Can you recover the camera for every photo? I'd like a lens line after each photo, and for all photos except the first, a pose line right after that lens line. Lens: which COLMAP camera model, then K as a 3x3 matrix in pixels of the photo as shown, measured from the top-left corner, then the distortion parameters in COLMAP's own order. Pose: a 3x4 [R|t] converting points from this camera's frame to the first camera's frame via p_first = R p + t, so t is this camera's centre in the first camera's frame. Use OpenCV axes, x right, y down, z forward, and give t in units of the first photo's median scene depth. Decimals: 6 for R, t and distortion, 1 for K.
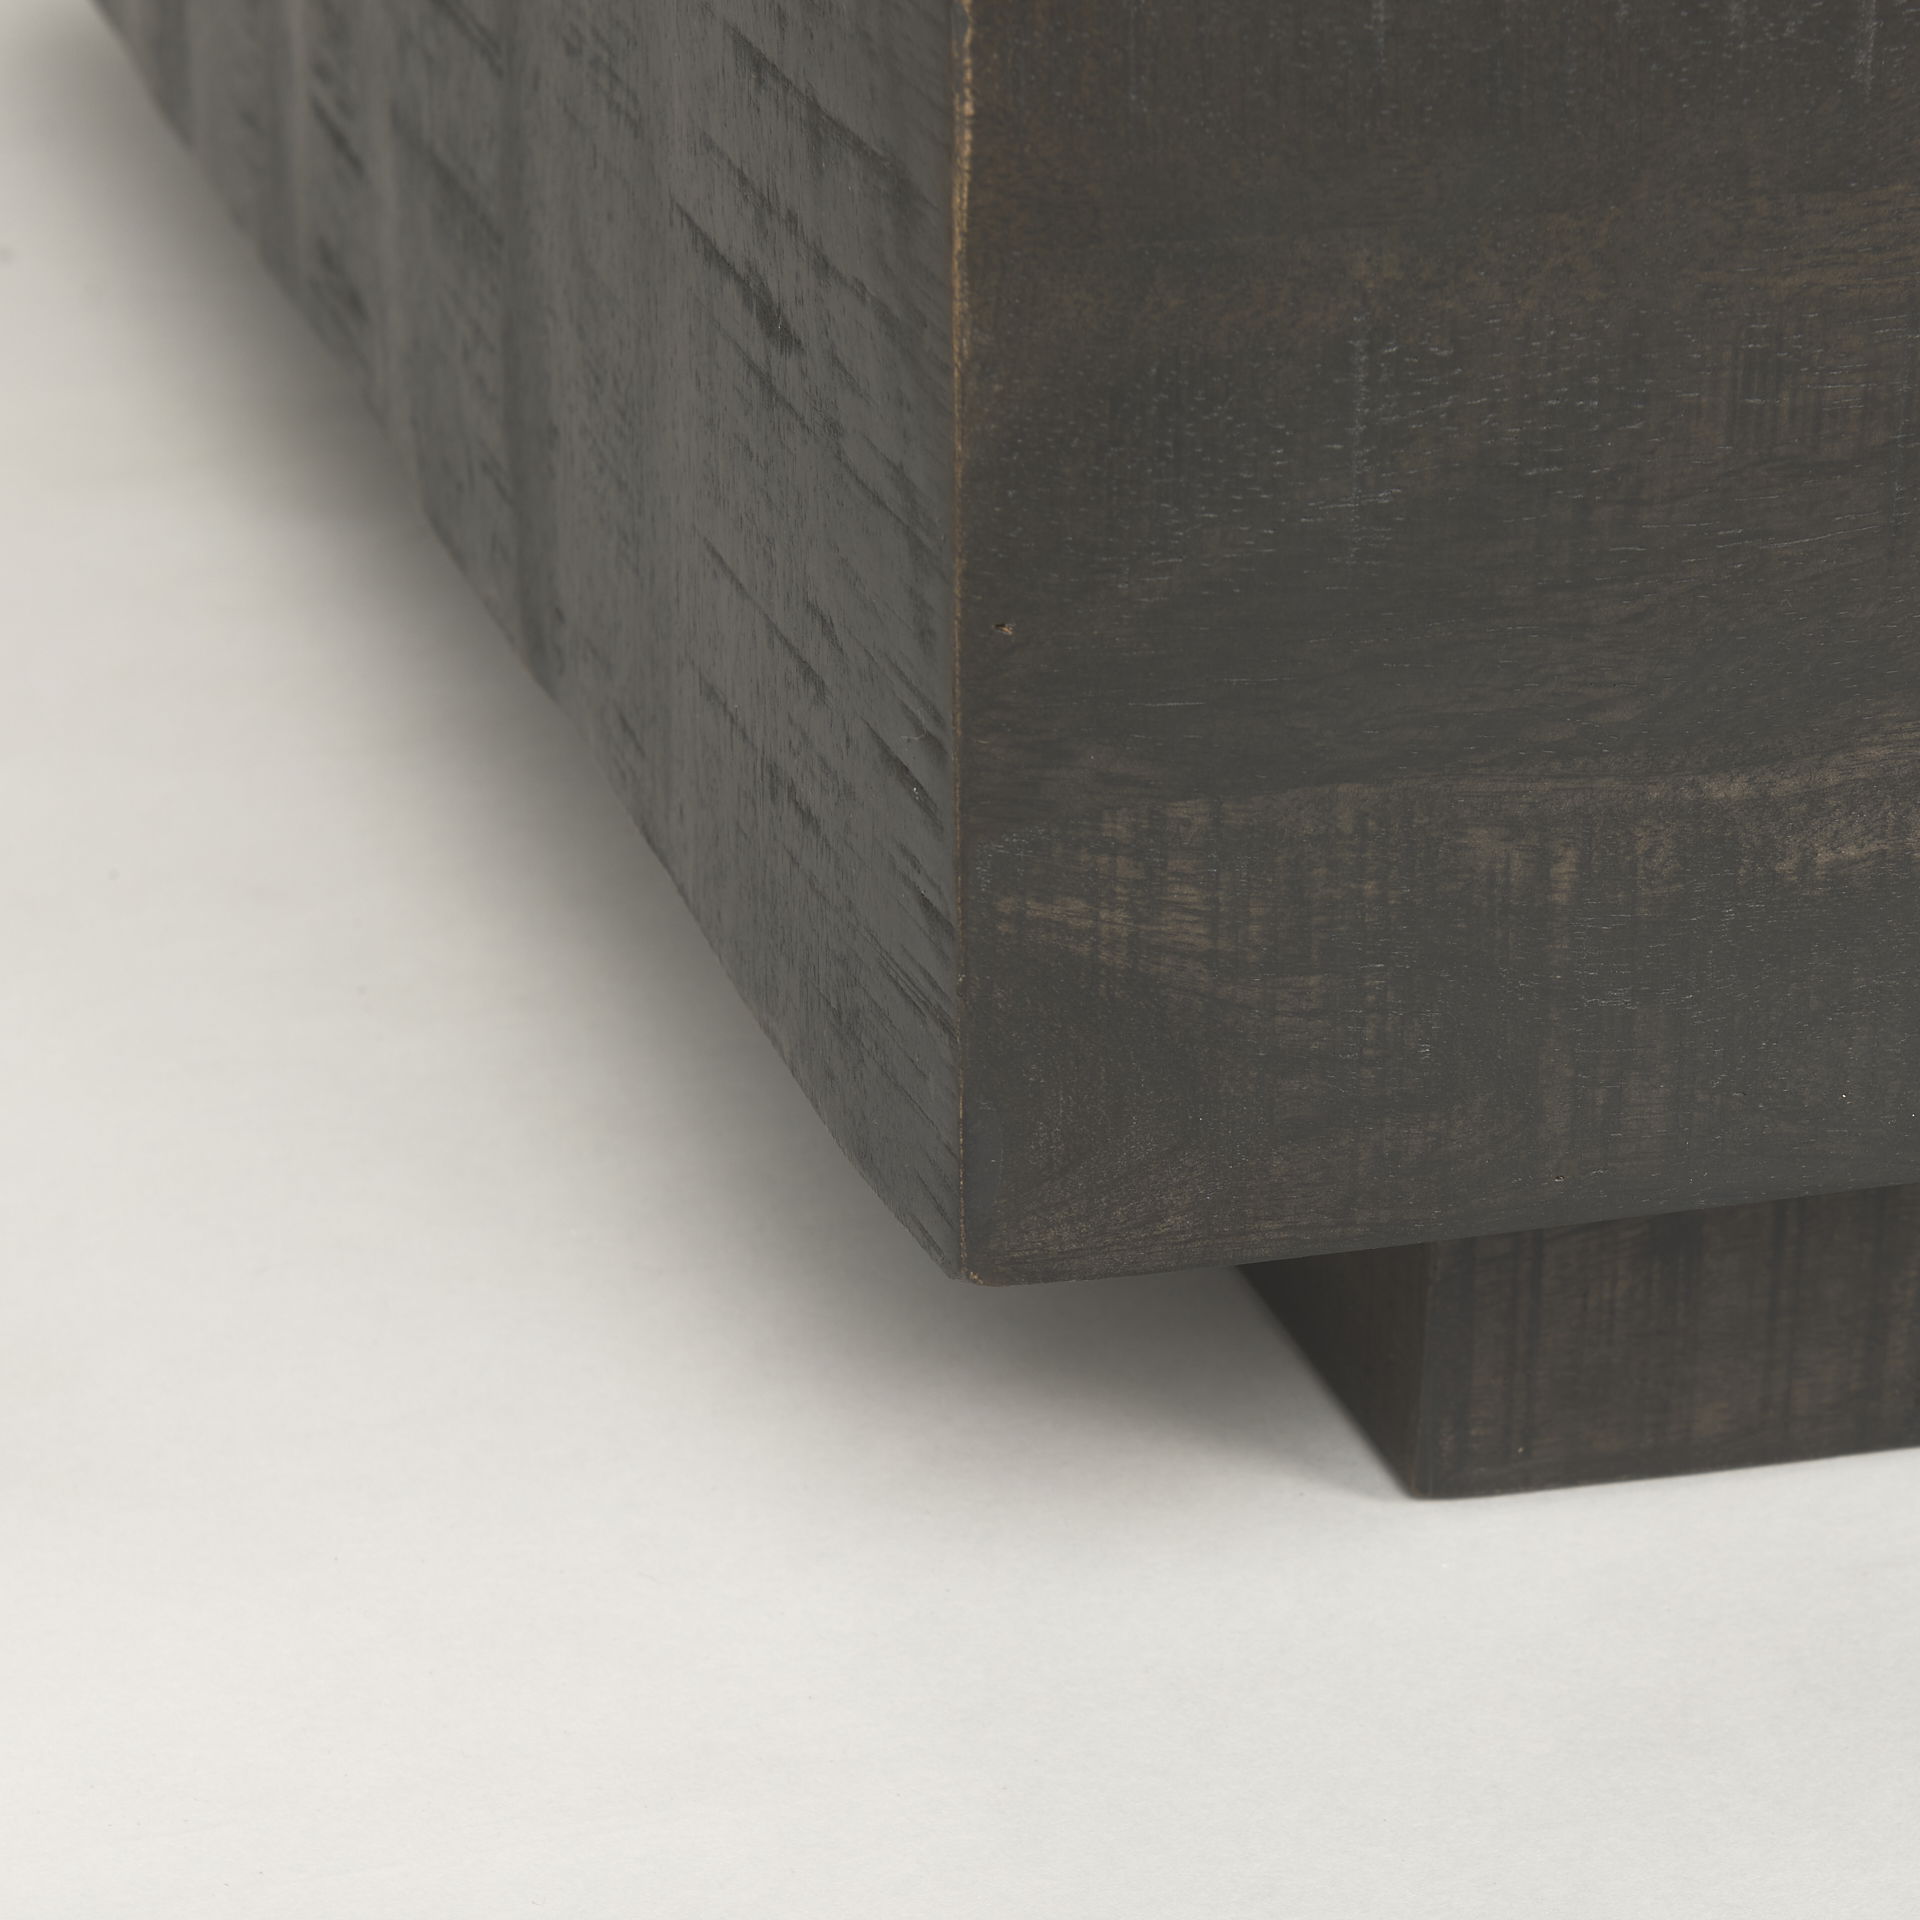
lens RADIAL K [[4752.3, 0, 960.8], [0, 4752.3, 959.9], [0, 0, 1]] dist [0.284715, 0.000000]
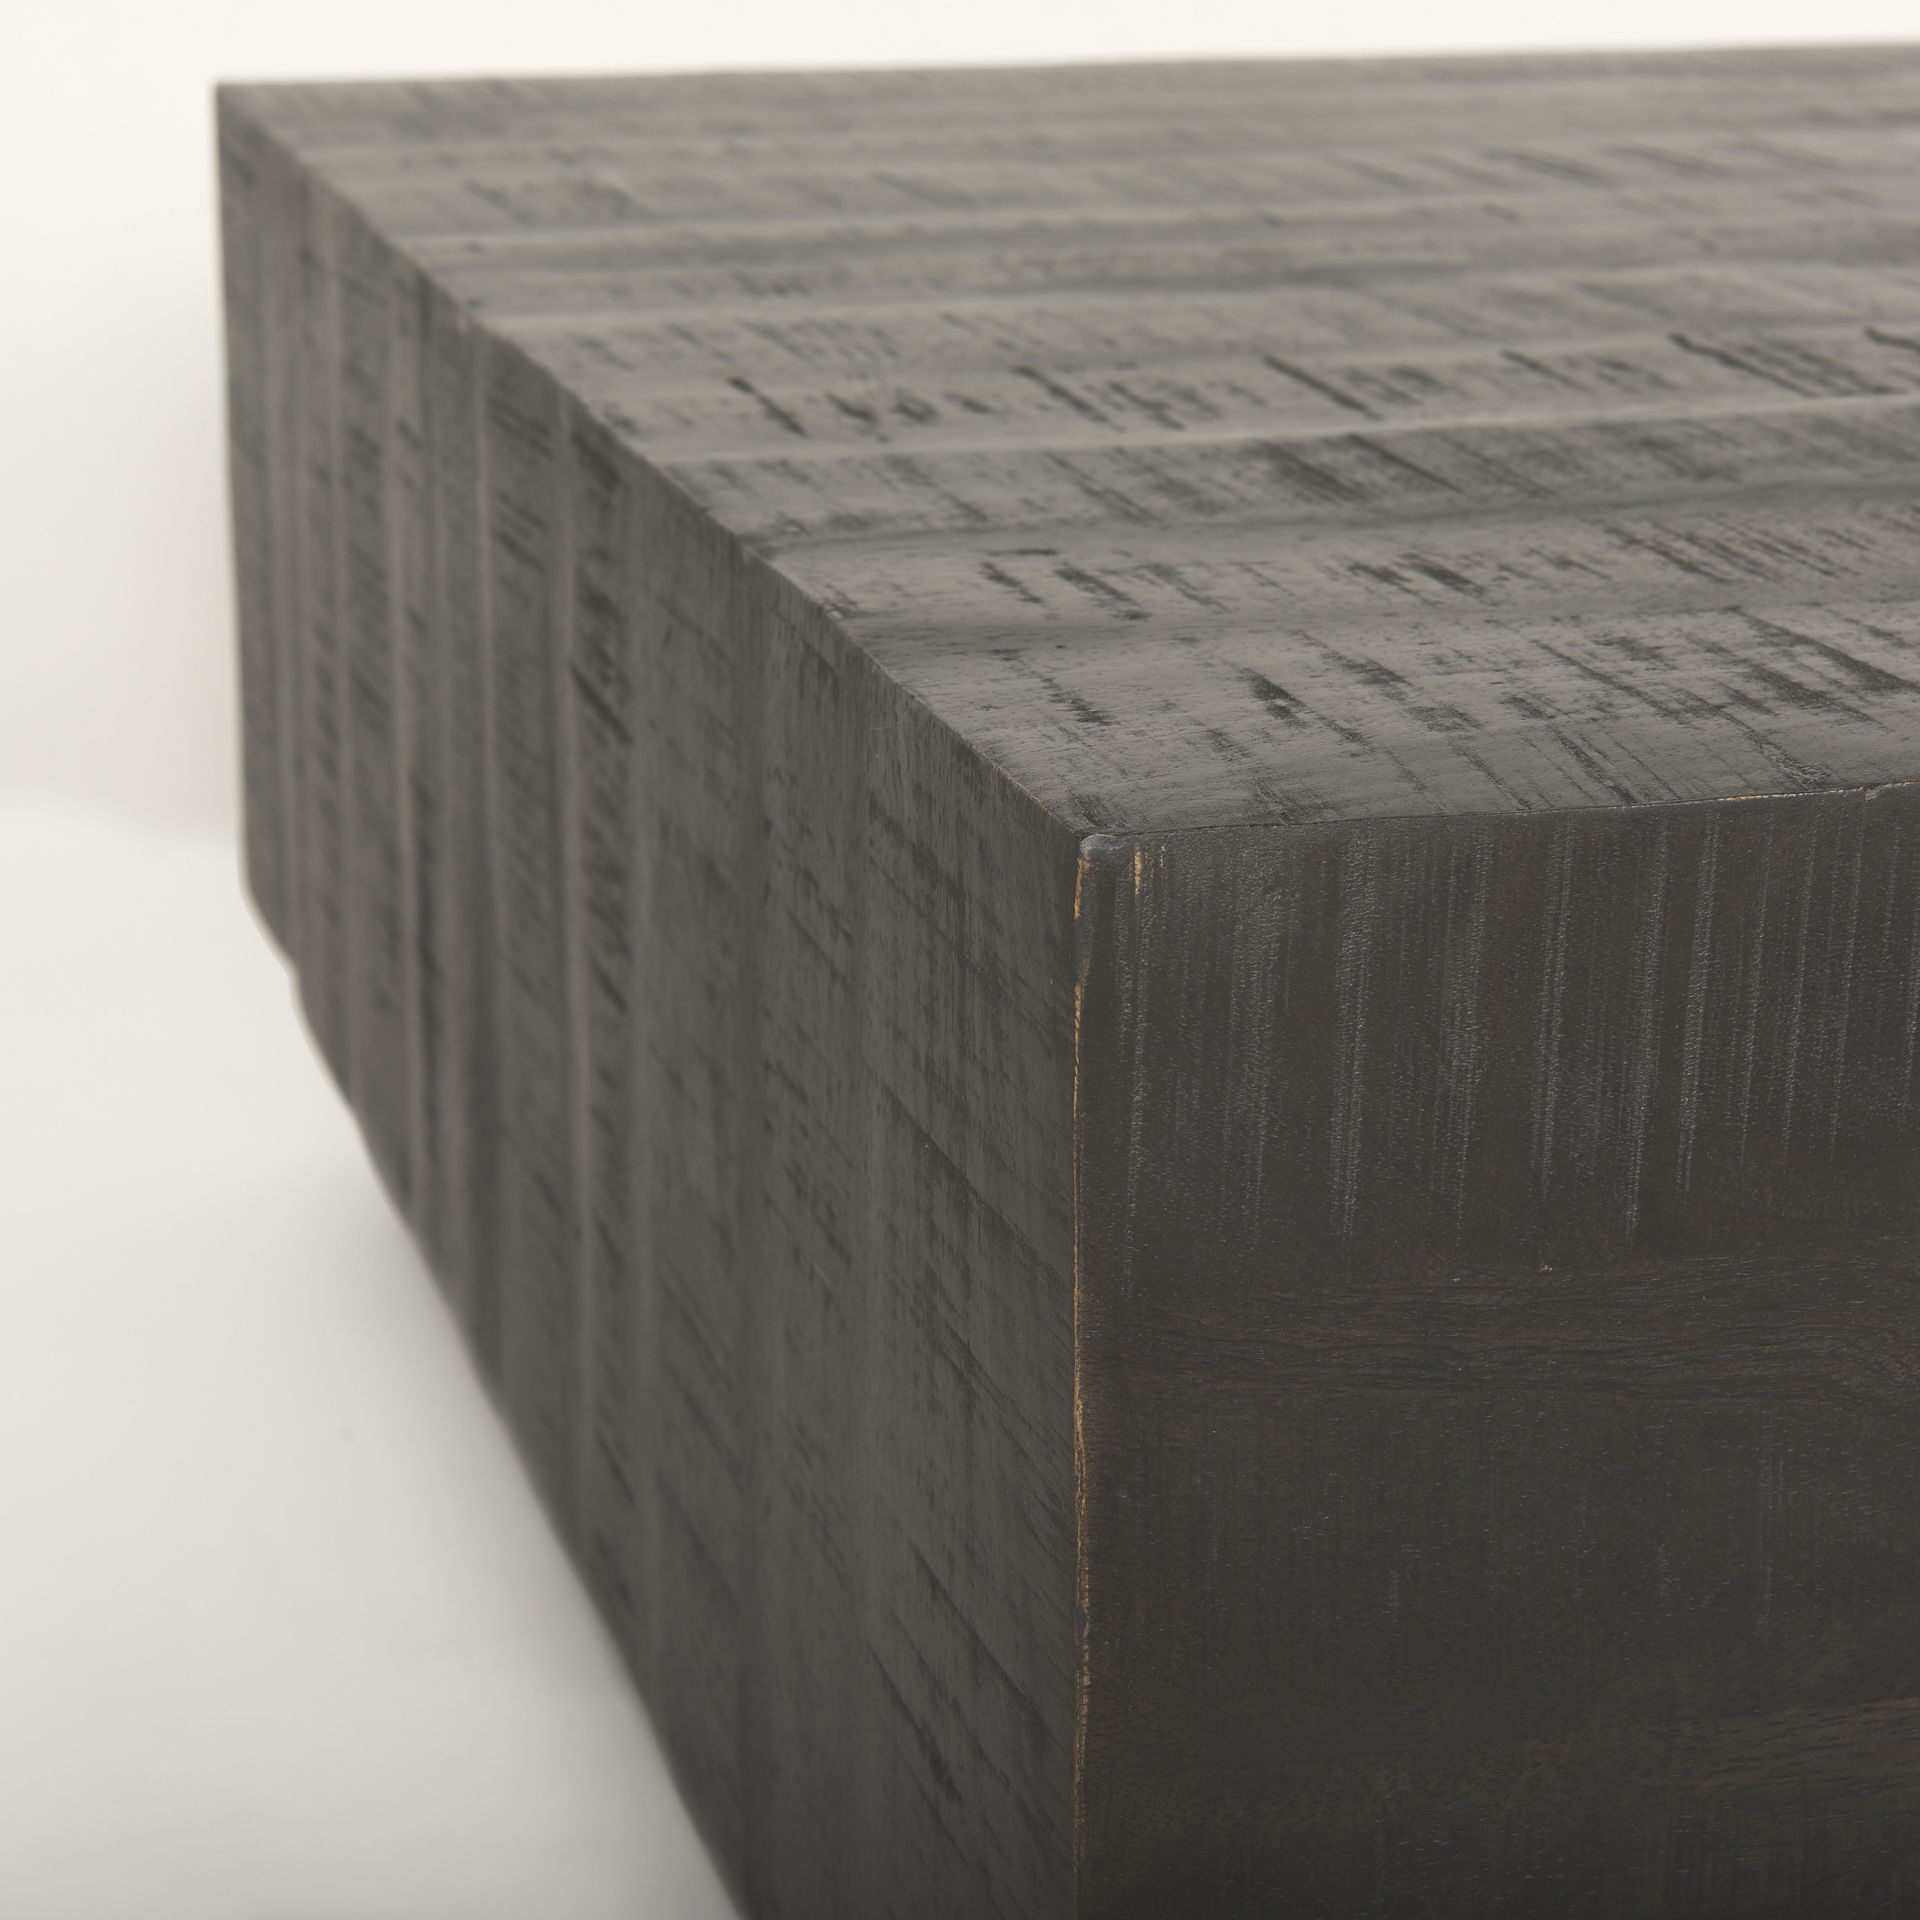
lens RADIAL K [[4752.3, 0, 958.9], [0, 4752.3, 960.1], [0, 0, 1]] dist [0.284715, 0.000000]
pose [[0.998881, 0.015792, -0.044589, 0.021830], [-0.016446, 0.999762, -0.014348, -0.347480], [0.044352, 0.015066, 0.998902, -0.338595]]
